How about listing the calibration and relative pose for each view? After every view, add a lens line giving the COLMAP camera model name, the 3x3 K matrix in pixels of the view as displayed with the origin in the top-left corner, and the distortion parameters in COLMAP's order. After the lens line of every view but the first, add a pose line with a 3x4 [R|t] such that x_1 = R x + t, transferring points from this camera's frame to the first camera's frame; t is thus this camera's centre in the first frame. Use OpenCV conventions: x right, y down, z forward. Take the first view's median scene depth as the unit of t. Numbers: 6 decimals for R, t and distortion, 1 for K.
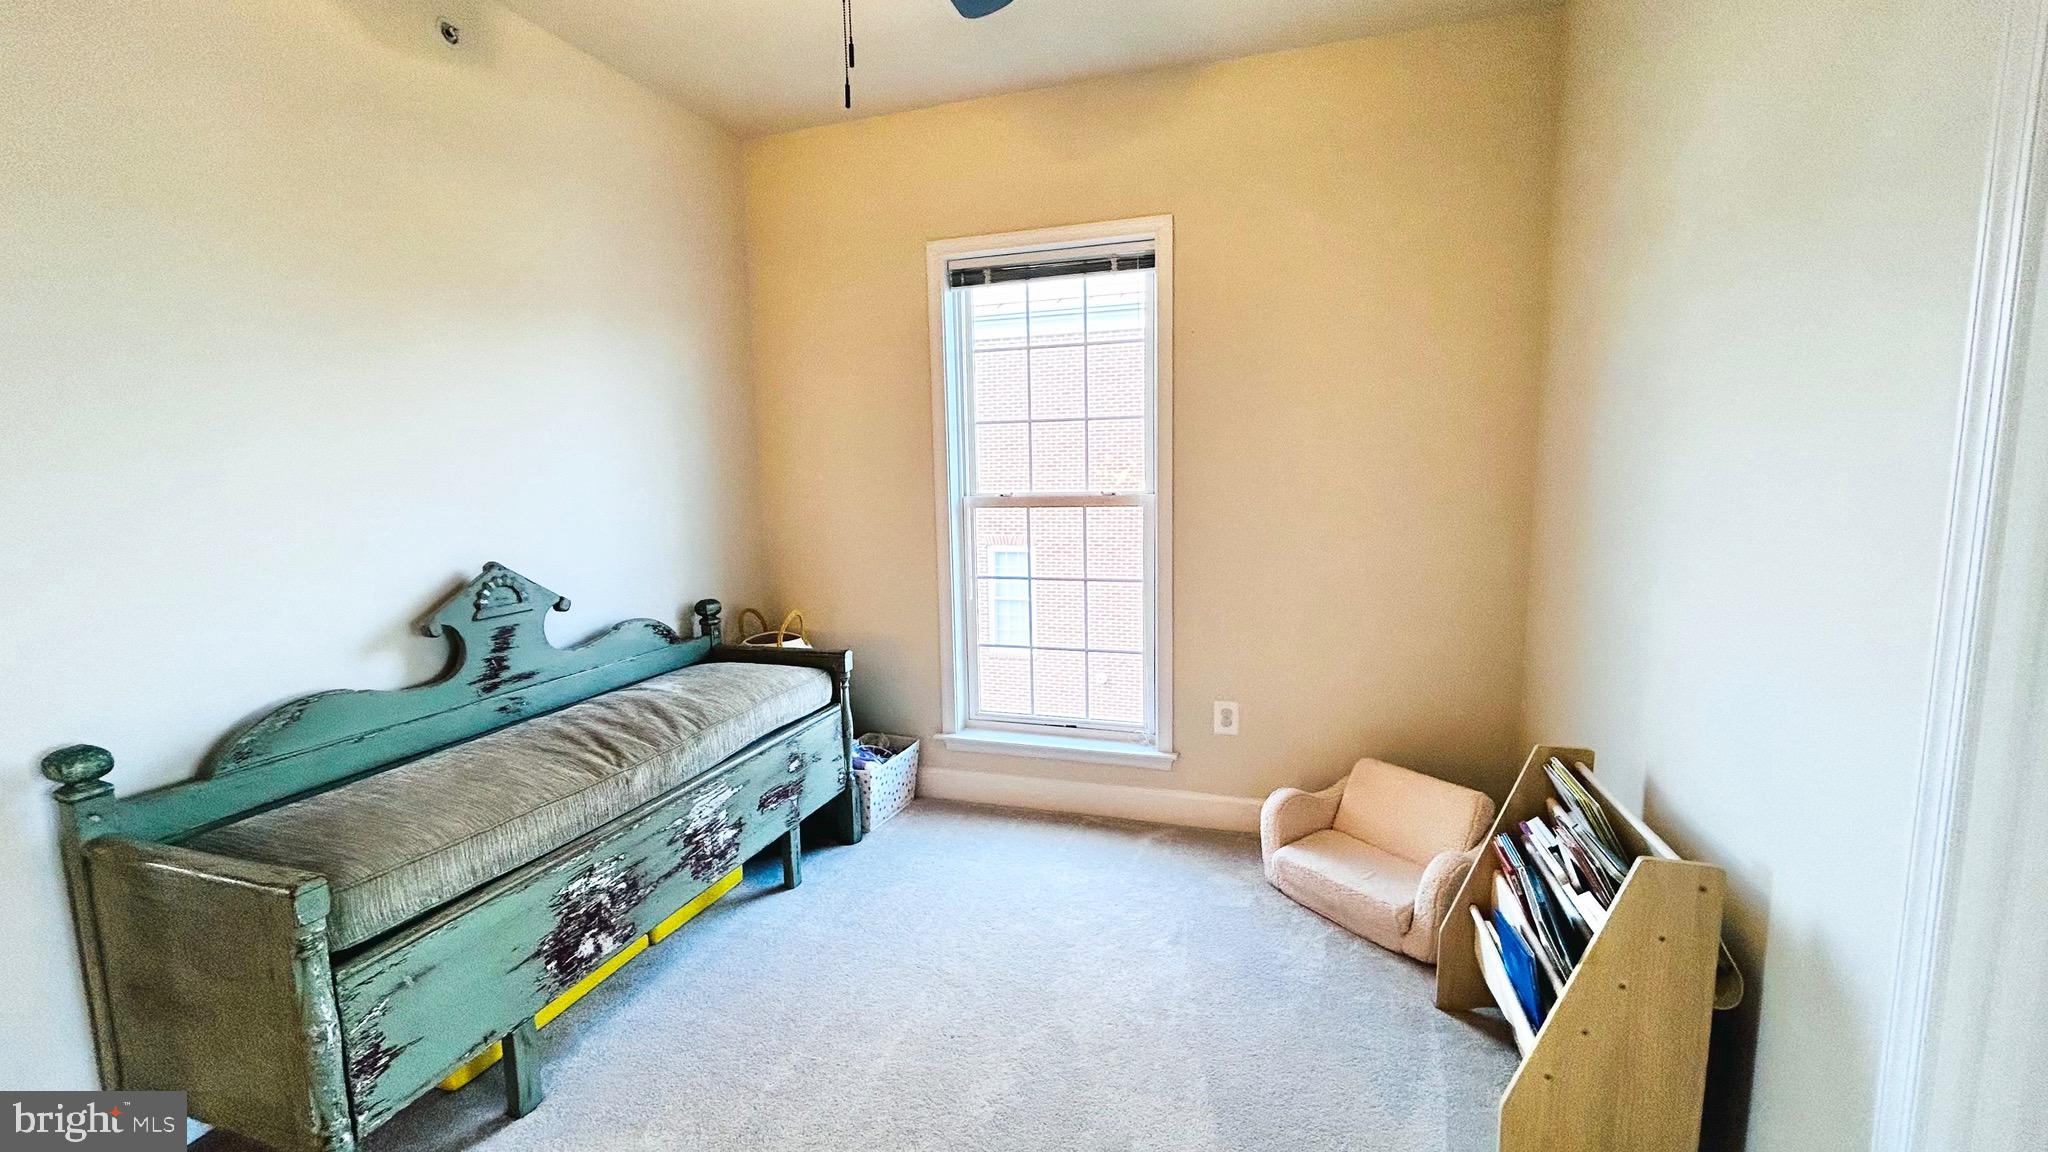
lens RADIAL K [[832.7, 0, 1024.0], [0, 832.7, 576.0], [0, 0, 1]] dist [-0.000442, -0.000011]
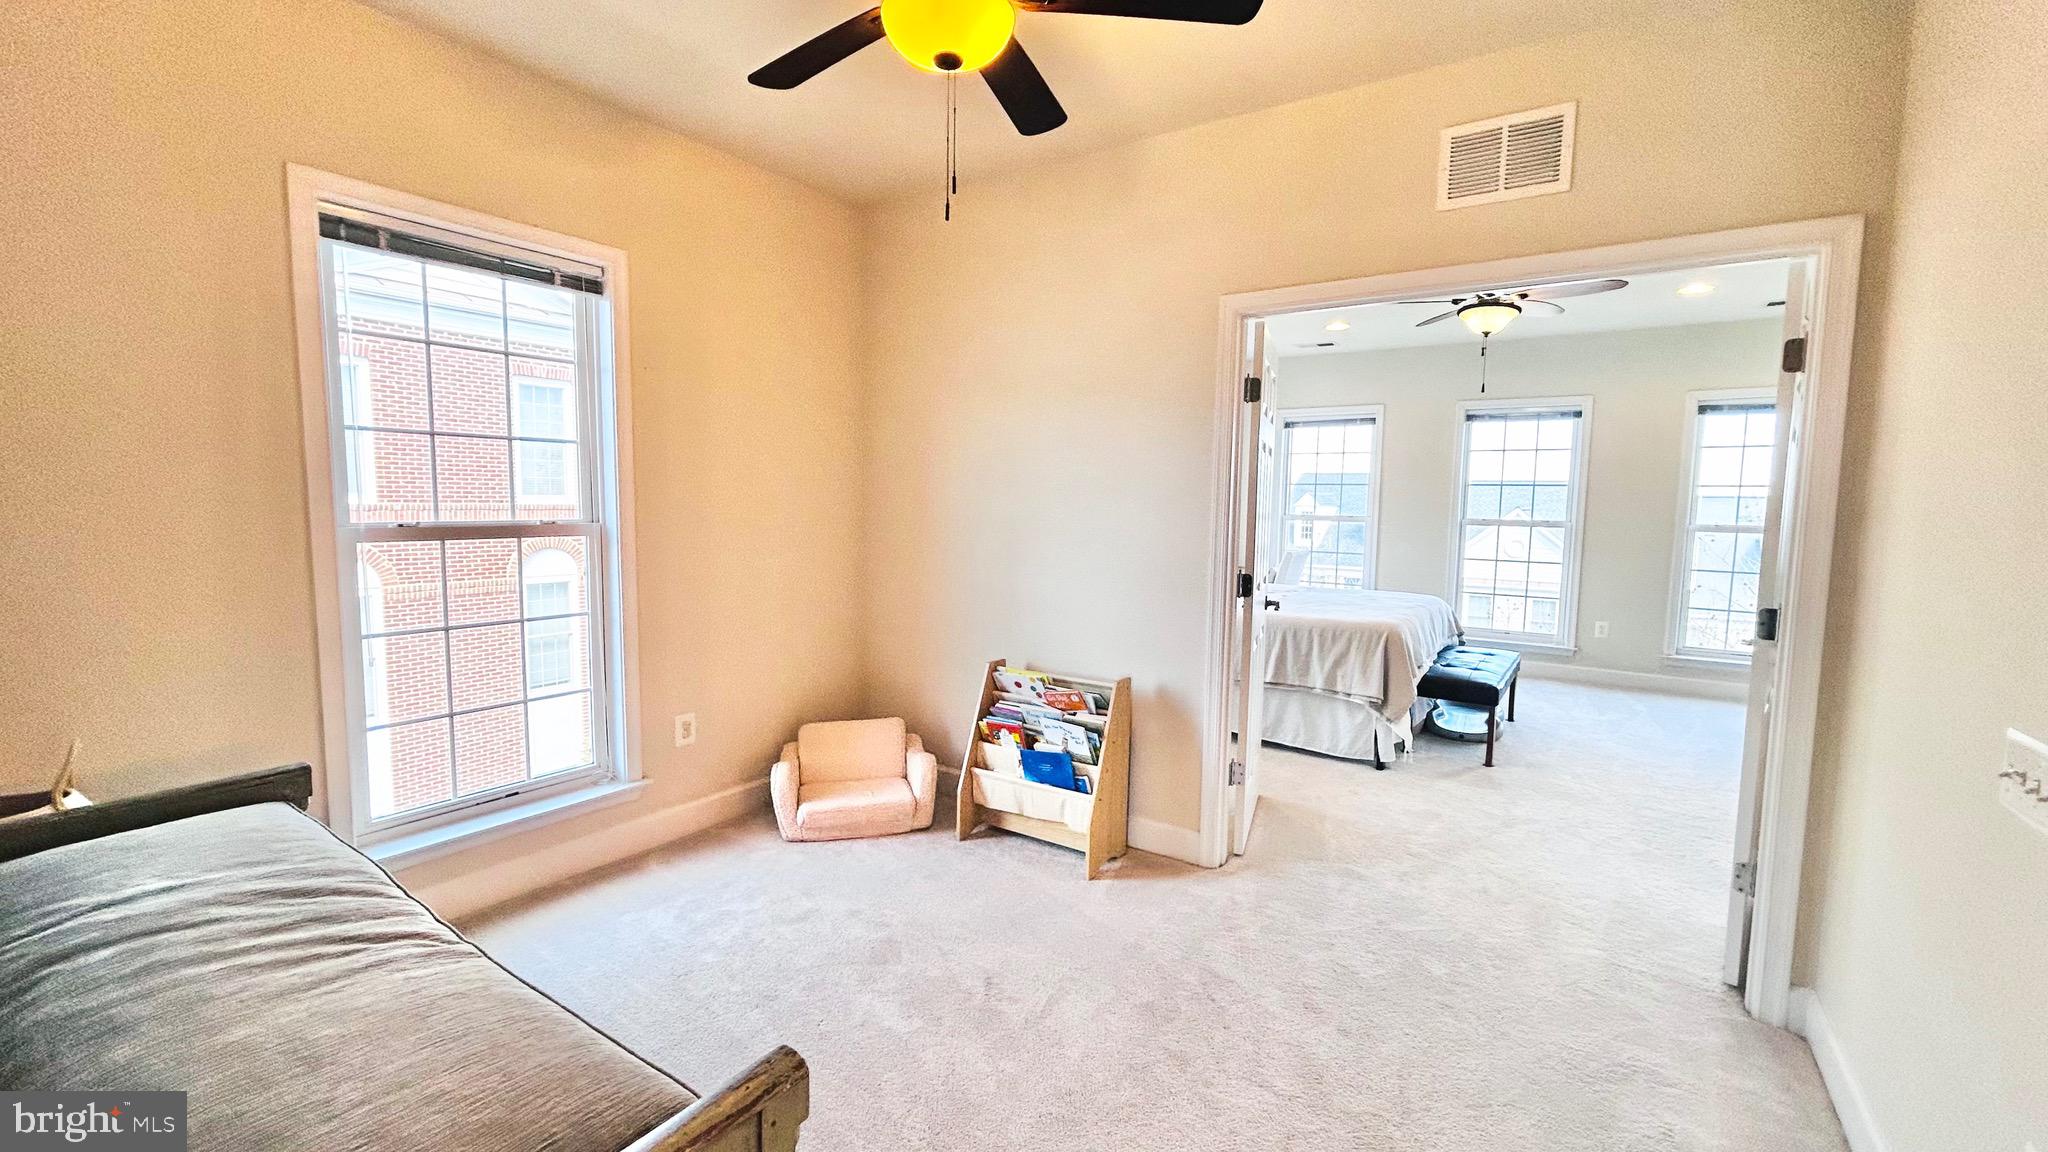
lens RADIAL K [[860.7, 0, 1024.0], [0, 860.7, 576.0], [0, 0, 1]] dist [0.000427, -0.000009]
pose [[0.285127, -0.059012, 0.956671, -0.660295], [0.105192, 0.994000, 0.029963, -0.013455], [-0.952700, 0.092091, 0.289624, 0.235586]]
